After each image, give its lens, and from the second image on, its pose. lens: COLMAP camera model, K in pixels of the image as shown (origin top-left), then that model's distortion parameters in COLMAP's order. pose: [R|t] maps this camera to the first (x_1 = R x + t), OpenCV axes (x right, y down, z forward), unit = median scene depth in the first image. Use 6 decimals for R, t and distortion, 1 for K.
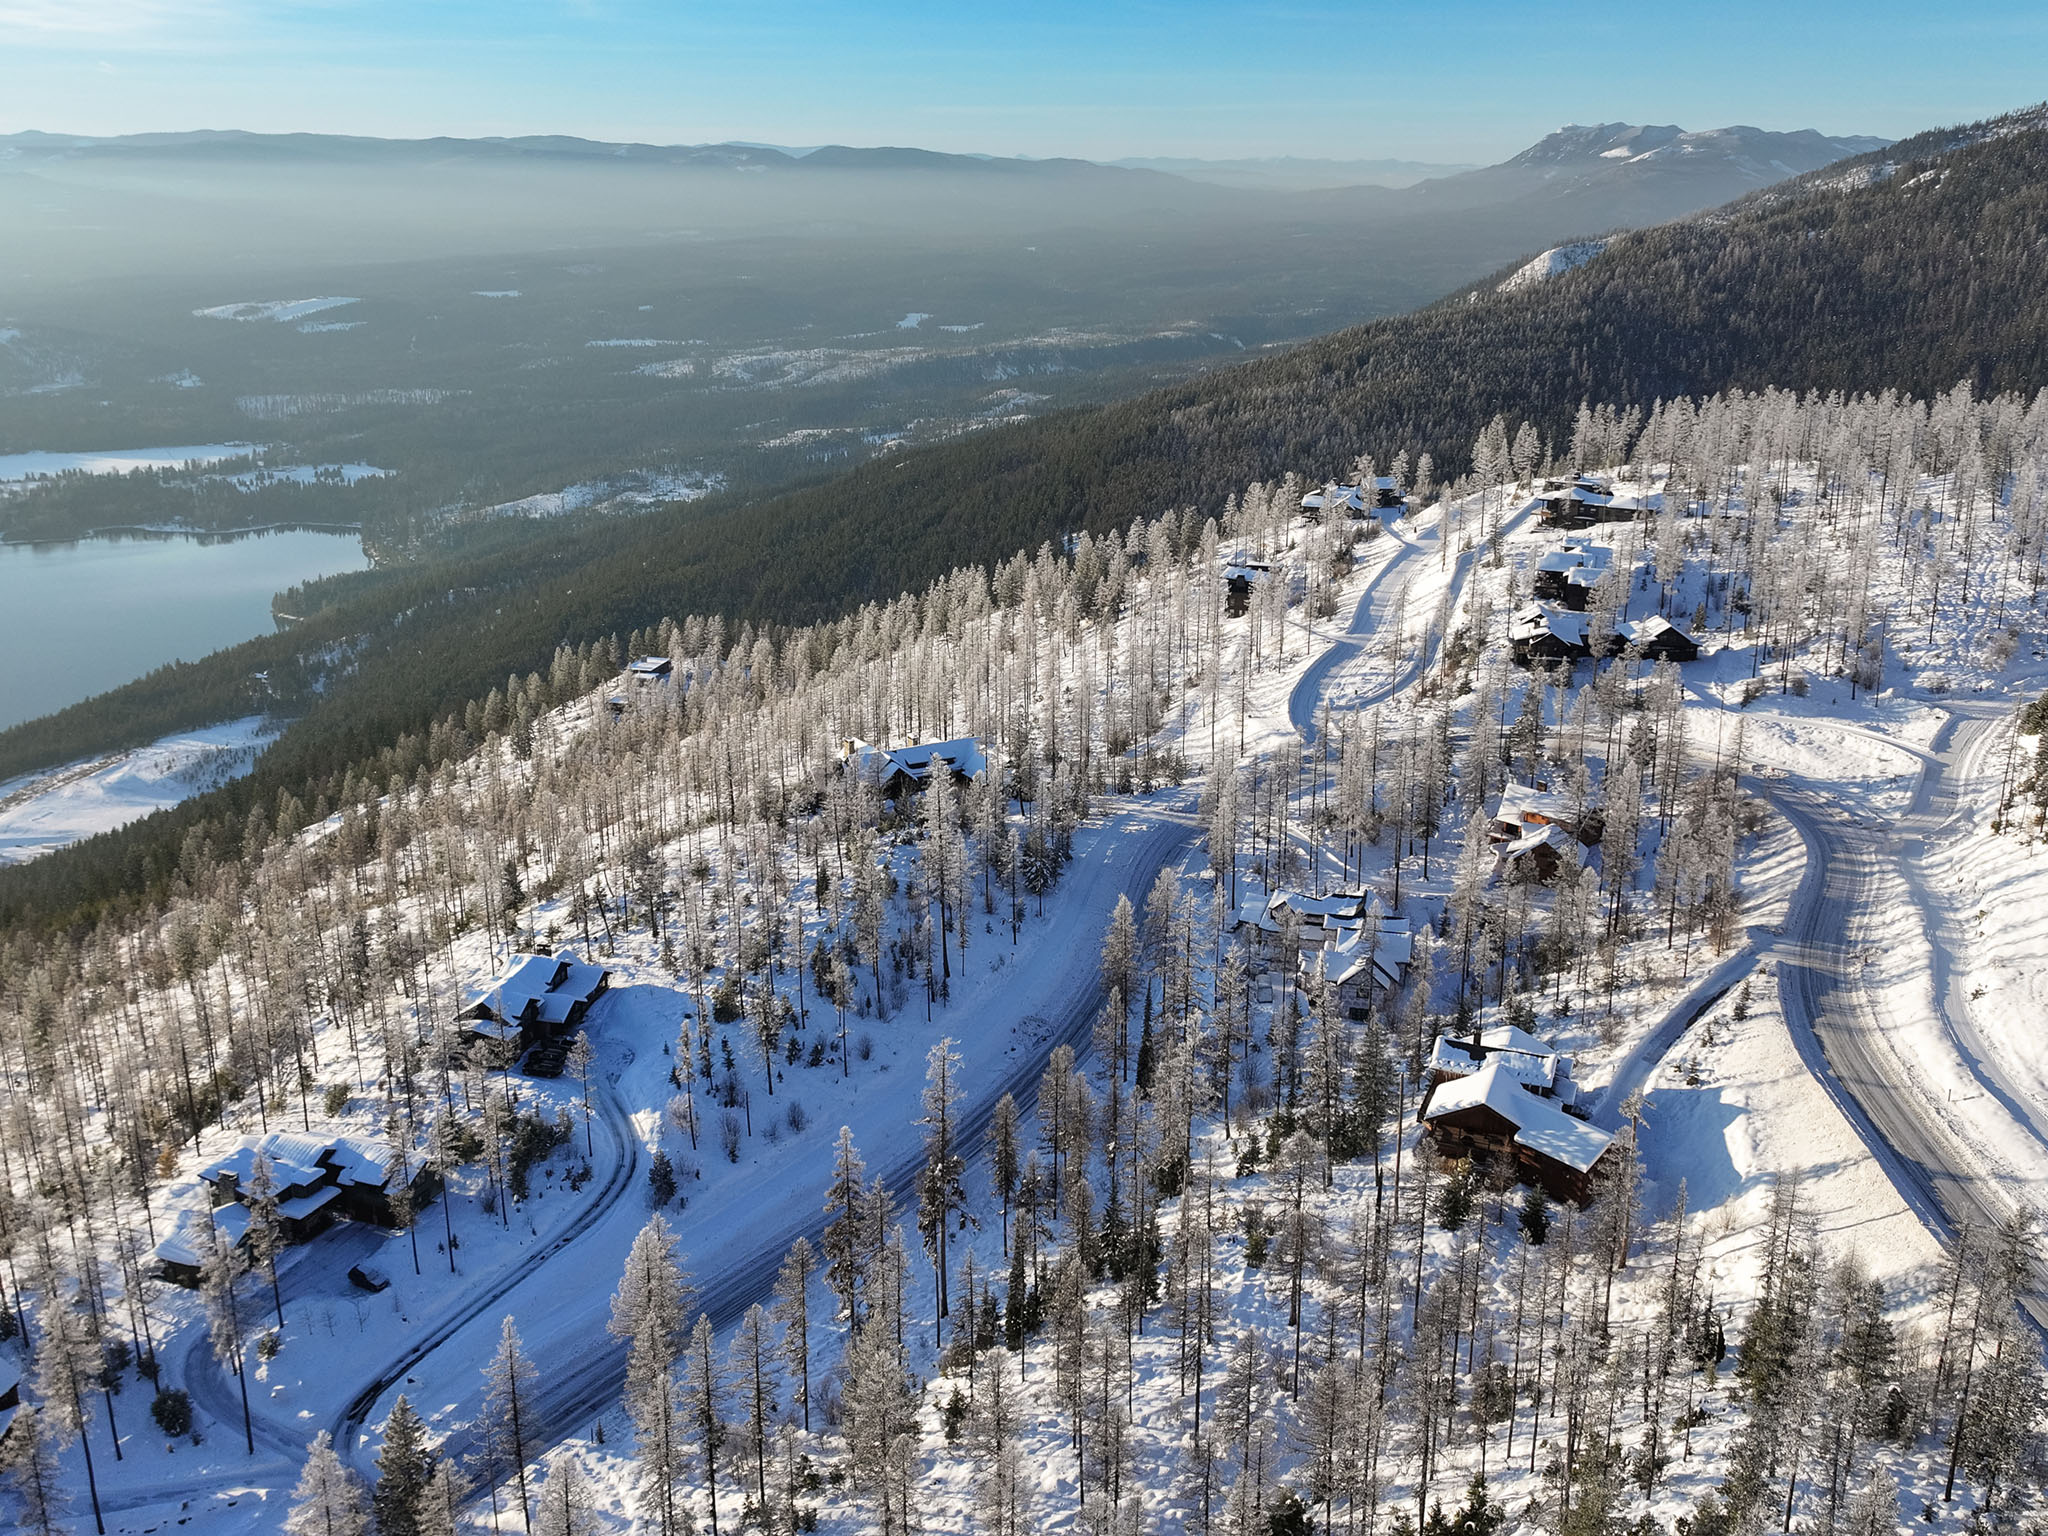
lens RADIAL K [[2006.1, 0, 1024.0], [0, 2006.1, 768.0], [0, 0, 1]] dist [0.001869, -0.005398]
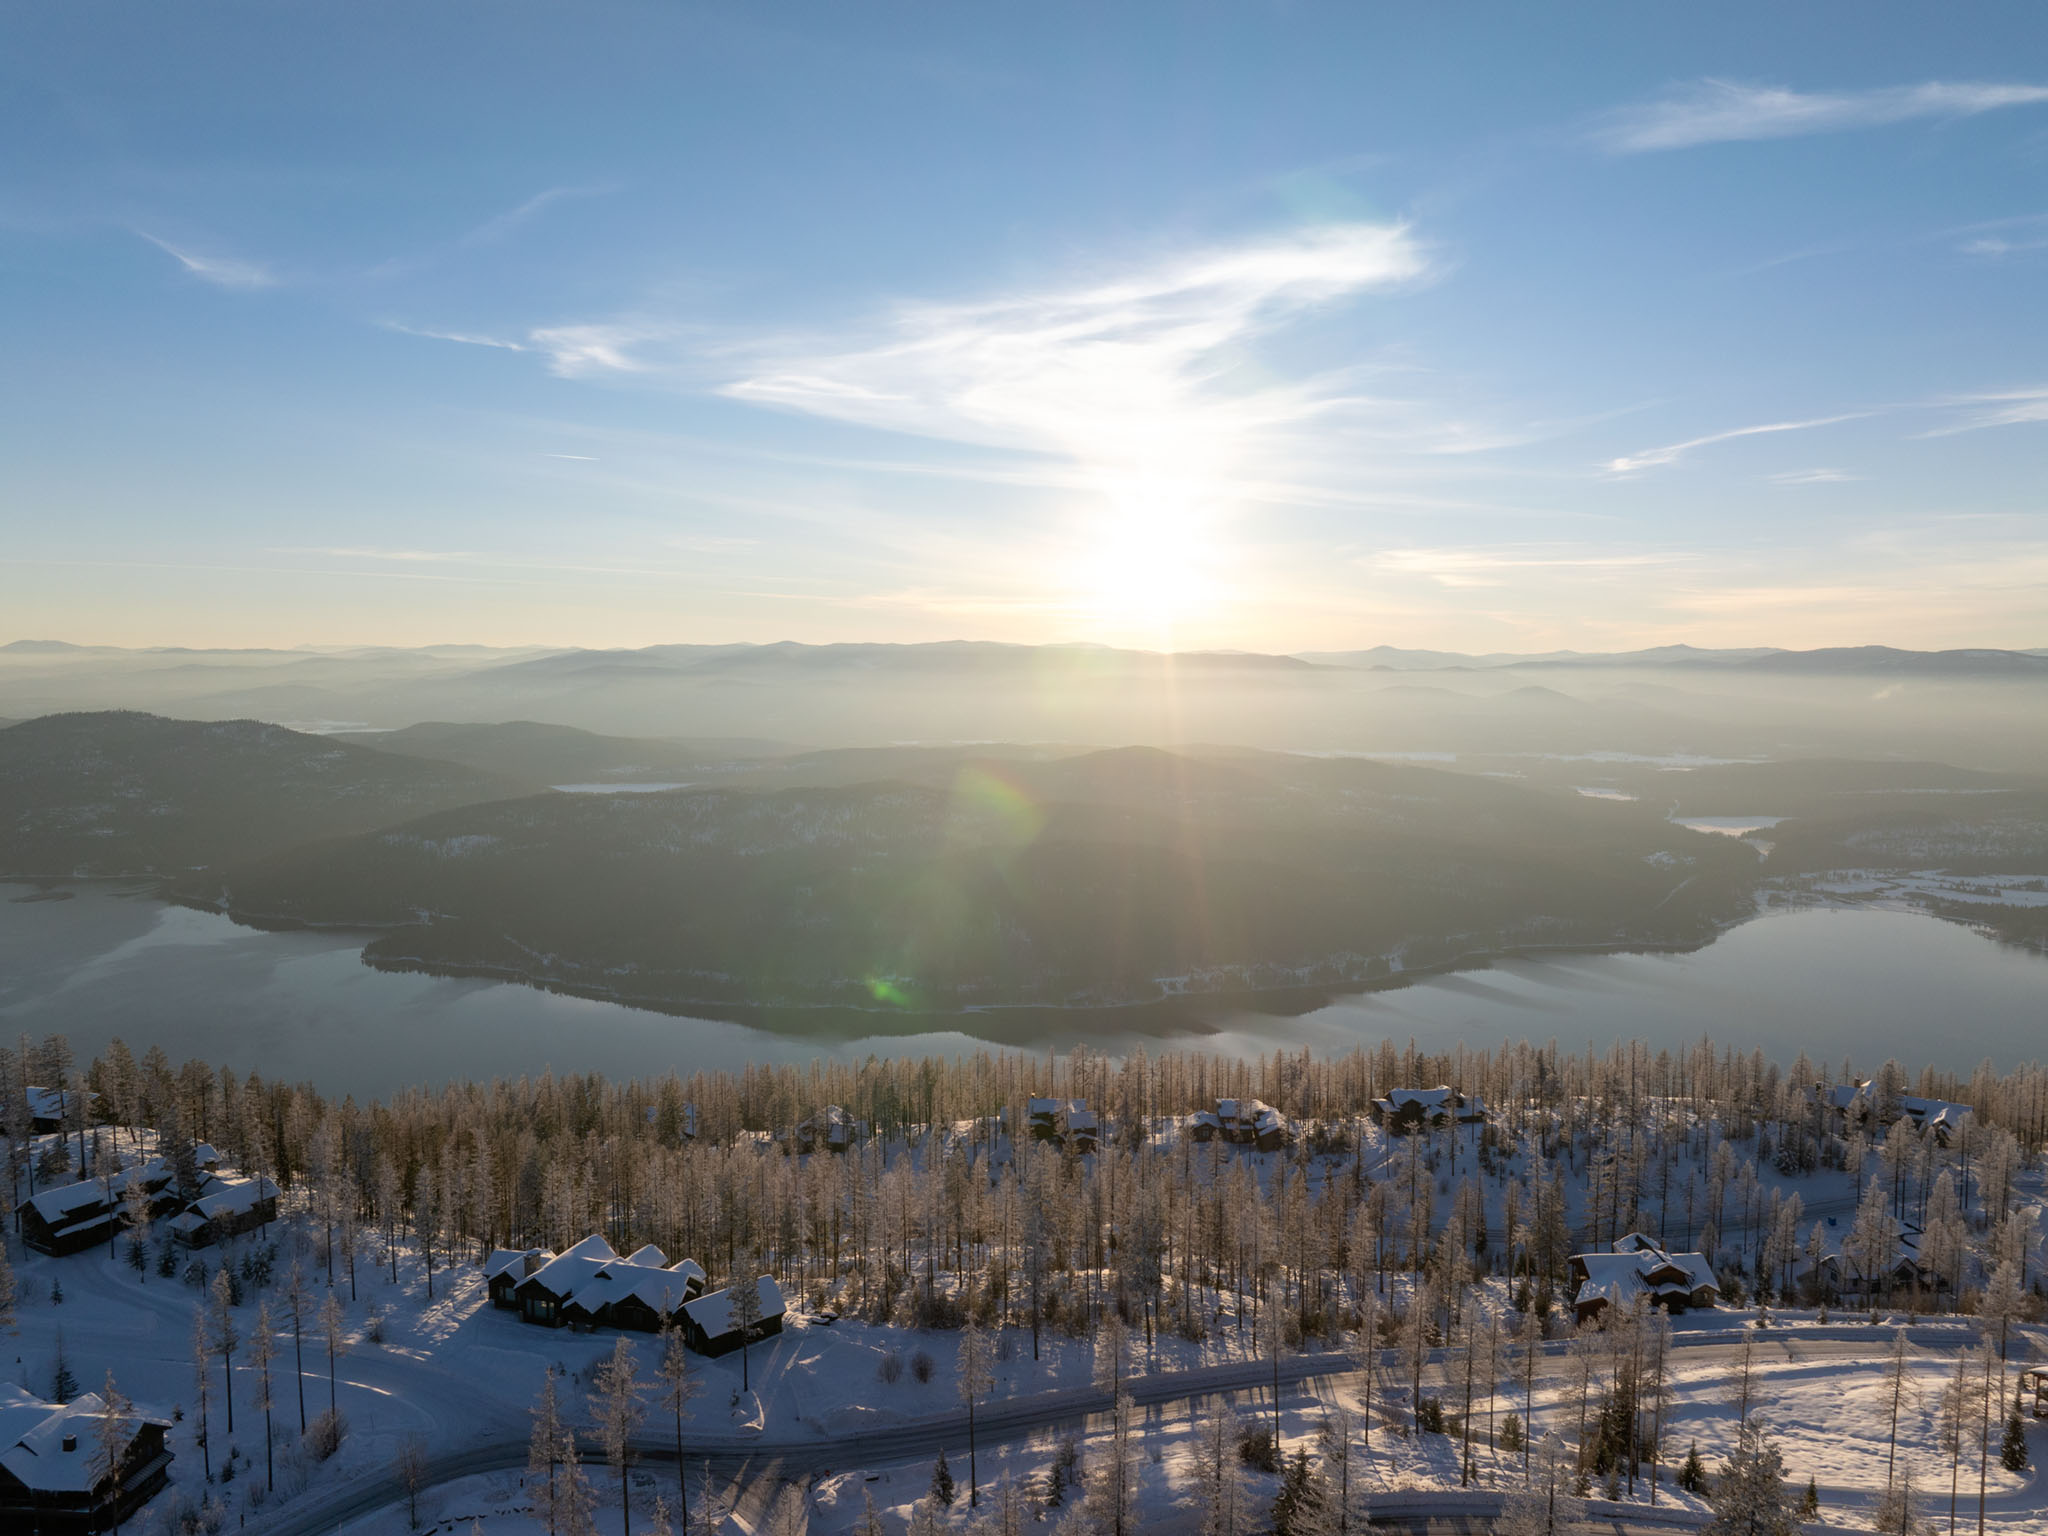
lens RADIAL K [[1444.6, 0, 1023.0], [0, 1444.6, 764.7], [0, 0, 1]] dist [-0.046139, 0.012261]
pose [[0.376130, 0.060188, -0.924610, 0.450751], [-0.271921, 0.961119, -0.048052, -0.013553], [0.885768, 0.269495, 0.377872, 0.029572]]
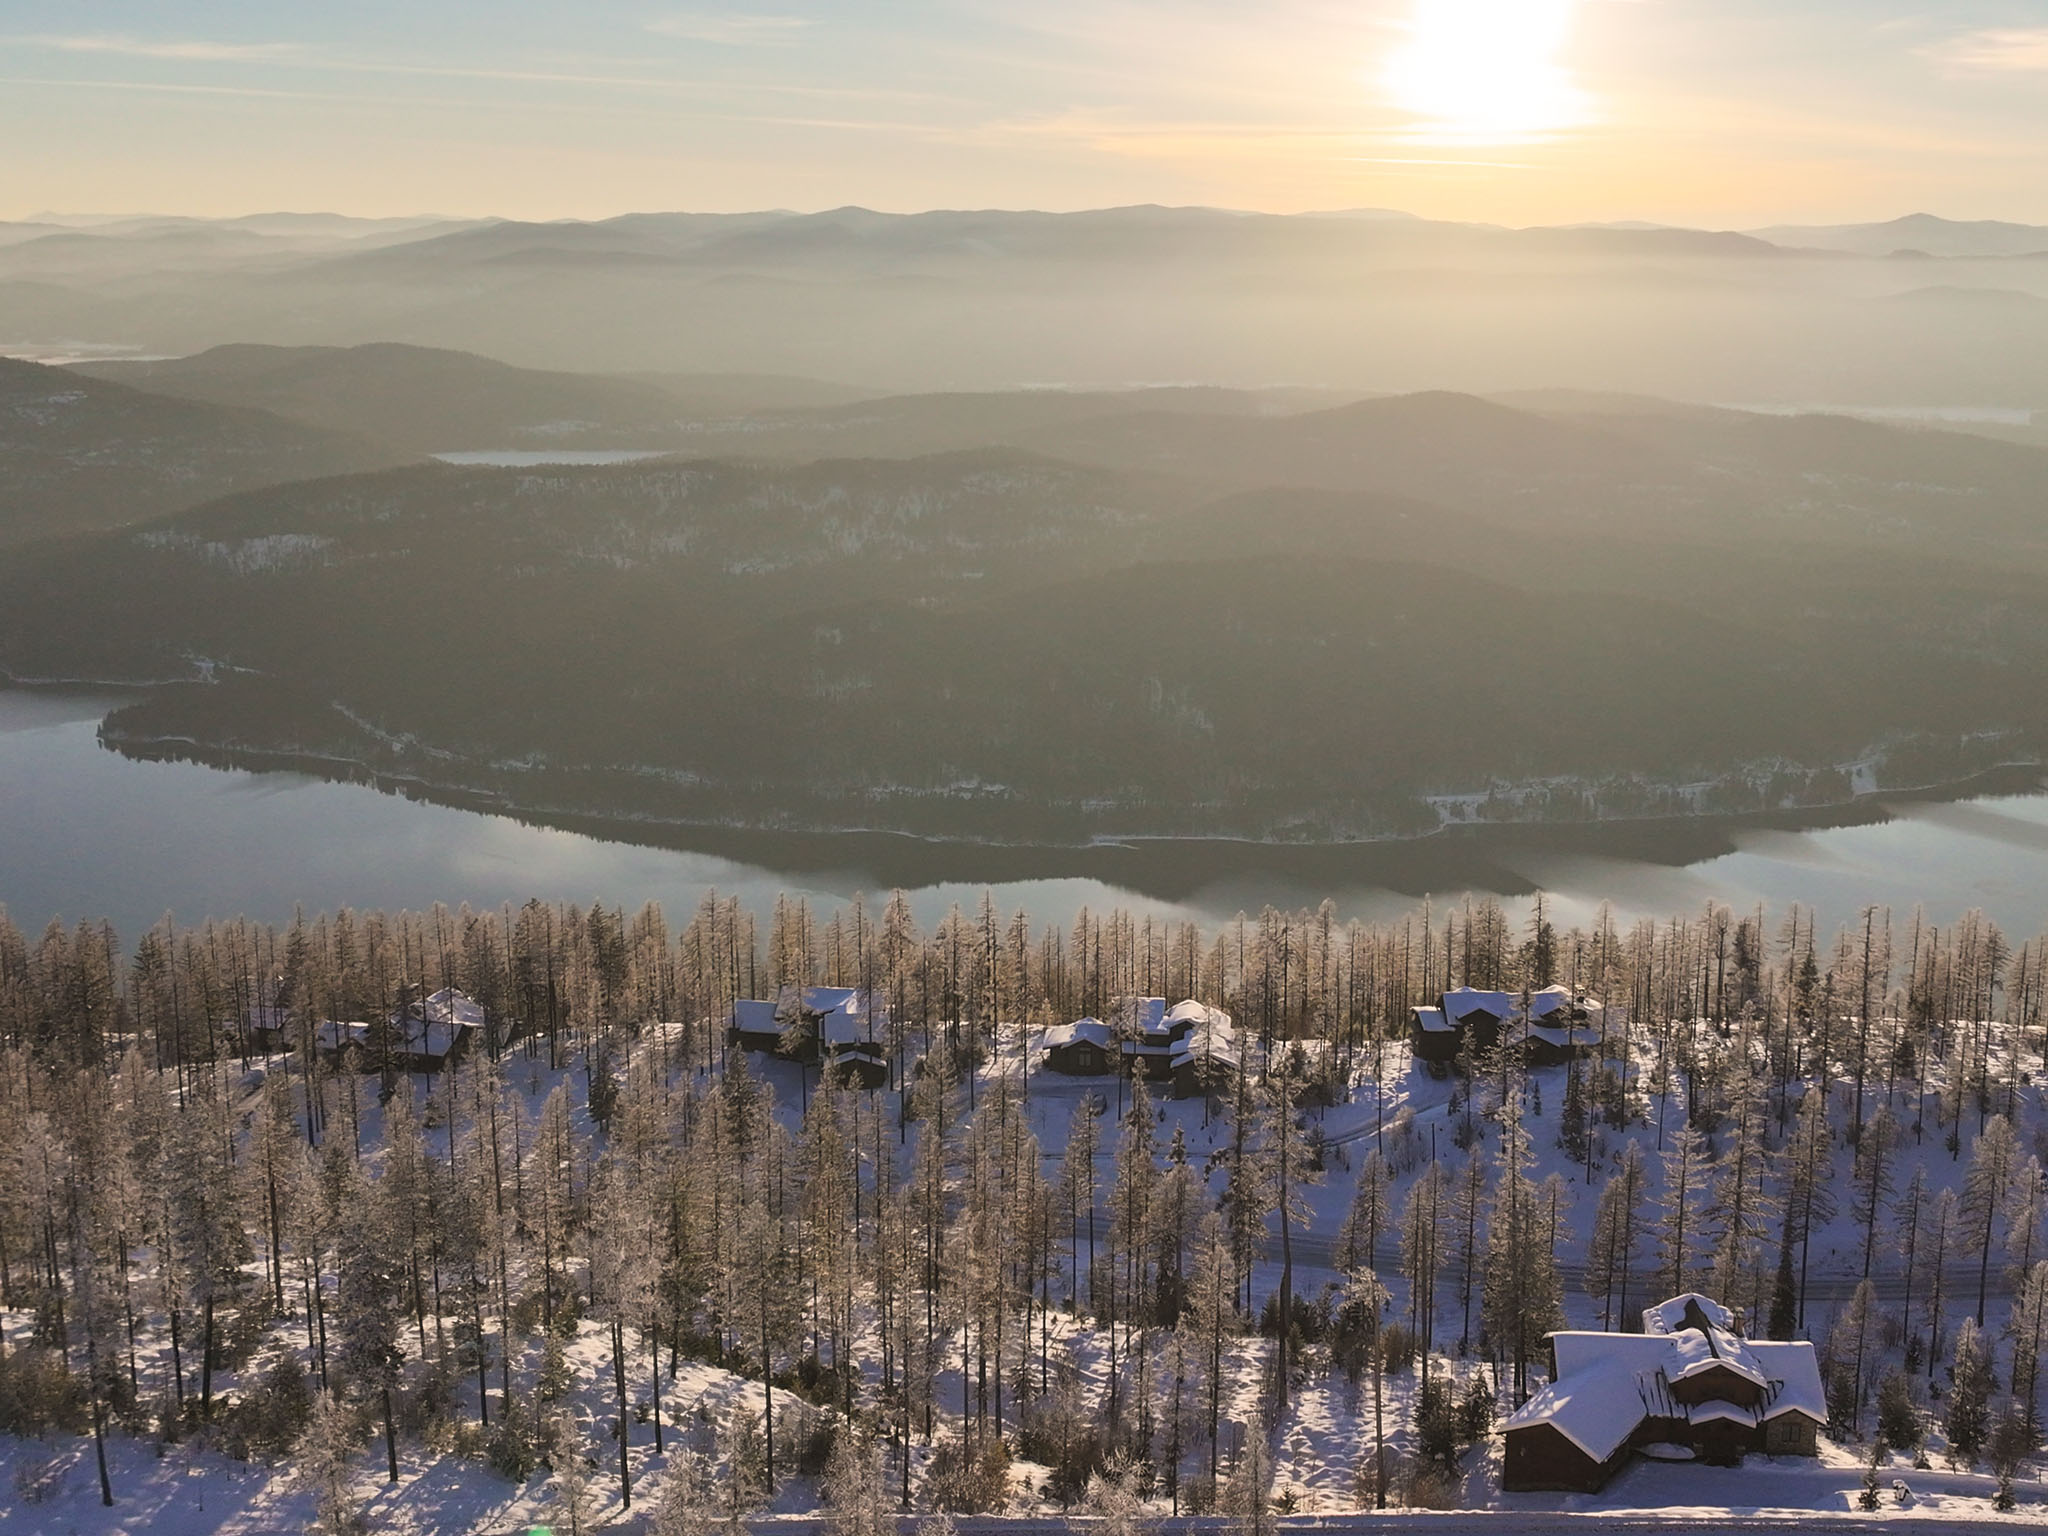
lens RADIAL K [[2467.1, 0, 1024.0], [0, 2467.1, 768.0], [0, 0, 1]] dist [0.008544, -0.007340]
pose [[0.284673, 0.192993, -0.938997, 0.423999], [-0.282408, 0.952939, 0.110242, -0.036648], [0.916082, 0.233798, 0.325778, 0.186469]]
